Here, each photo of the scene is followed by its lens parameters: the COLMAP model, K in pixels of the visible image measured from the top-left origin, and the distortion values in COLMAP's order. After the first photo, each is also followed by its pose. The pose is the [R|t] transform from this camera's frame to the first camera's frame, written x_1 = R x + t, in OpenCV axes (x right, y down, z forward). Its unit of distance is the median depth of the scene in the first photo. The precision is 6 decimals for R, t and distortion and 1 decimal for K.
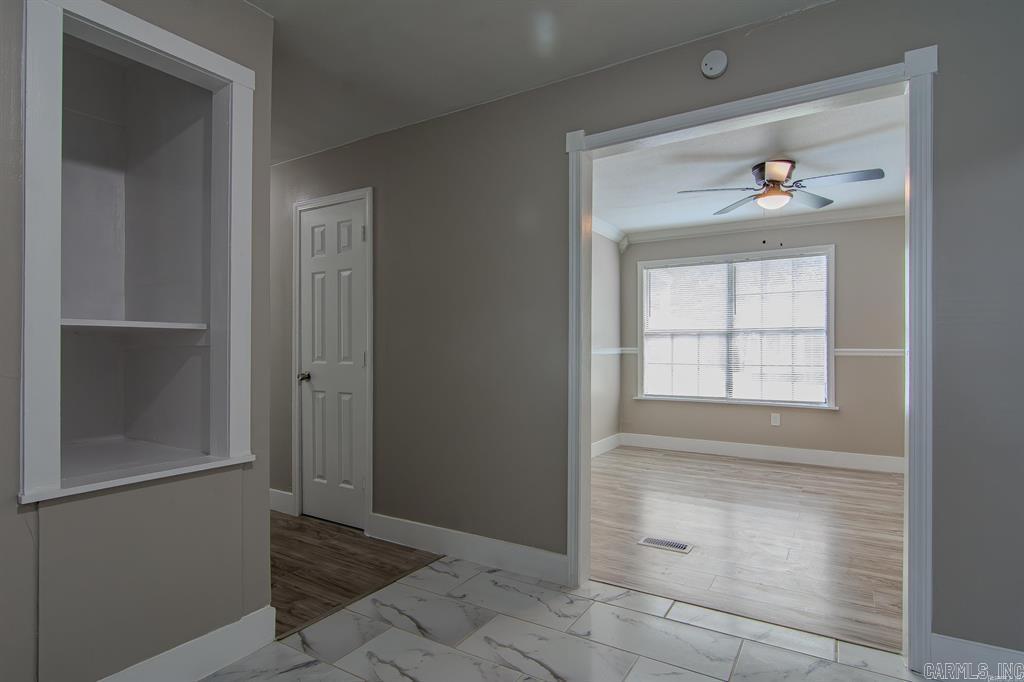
lens RADIAL K [[535.2, 0, 511.7], [0, 535.2, 348.6], [0, 0, 1]] dist [-0.000235, 0.000046]
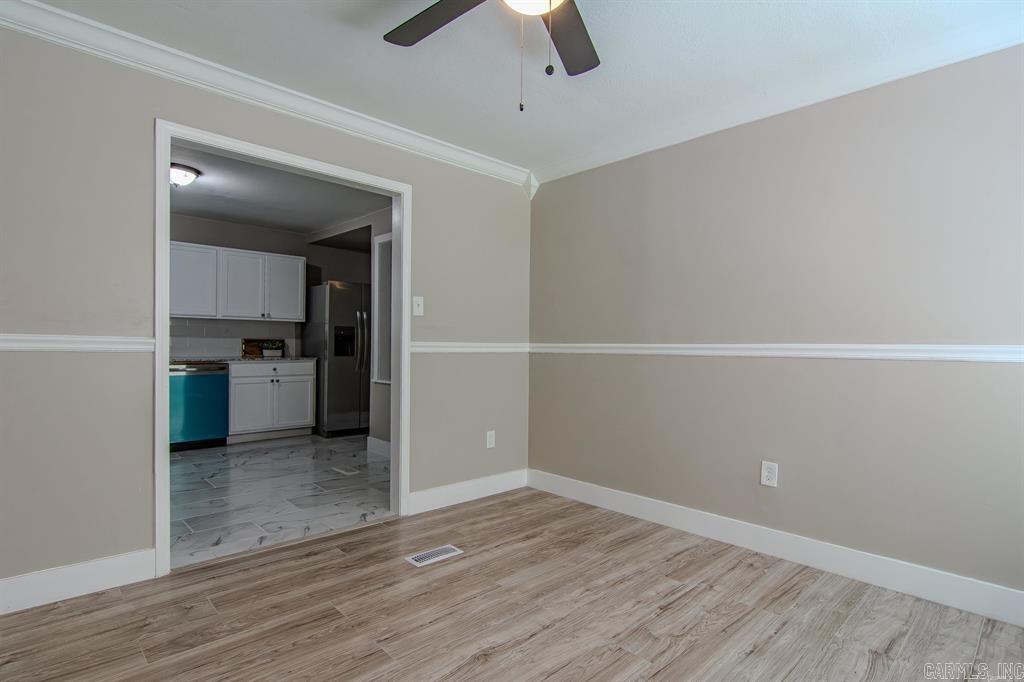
lens RADIAL K [[519.9, 0, 515.7], [0, 519.9, 347.8], [0, 0, 1]] dist [-0.005675, -0.000840]
pose [[-0.257080, 0.008216, -0.966355, 1.719514], [-0.013093, 0.999842, 0.011983, -0.006505], [0.966301, 0.015733, -0.256932, 2.115867]]
